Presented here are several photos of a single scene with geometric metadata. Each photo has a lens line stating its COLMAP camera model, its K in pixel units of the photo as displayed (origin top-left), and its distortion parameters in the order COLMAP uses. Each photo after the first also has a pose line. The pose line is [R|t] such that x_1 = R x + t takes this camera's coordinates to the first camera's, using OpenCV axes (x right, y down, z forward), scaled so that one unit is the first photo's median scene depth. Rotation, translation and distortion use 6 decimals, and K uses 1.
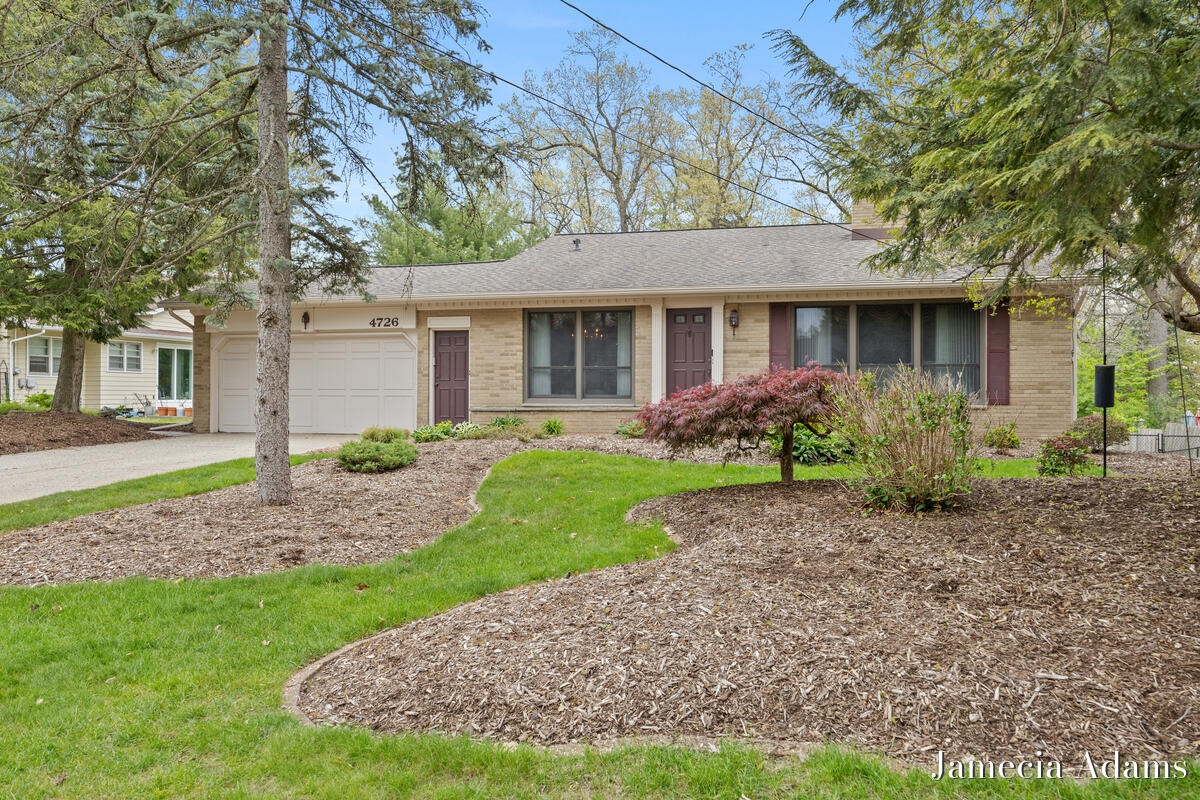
lens RADIAL K [[920.3, 0, 600.3], [0, 920.3, 406.7], [0, 0, 1]] dist [-0.060504, -0.000969]
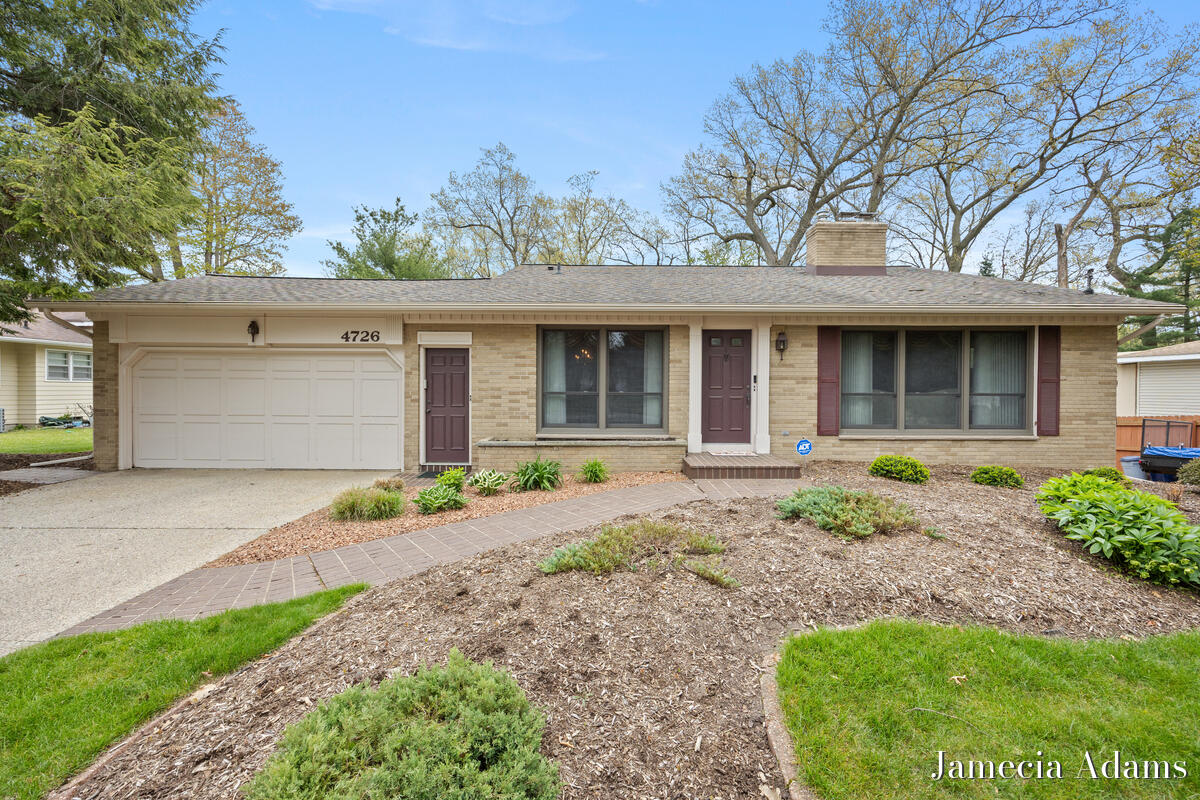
lens RADIAL K [[492.6, 0, 593.0], [0, 492.6, 393.9], [0, 0, 1]] dist [-0.001875, -0.000038]
pose [[0.970961, 0.000245, 0.239237, -0.143172], [-0.000572, 0.999999, 0.001301, -0.042121], [-0.239237, -0.001401, 0.970960, 0.535584]]
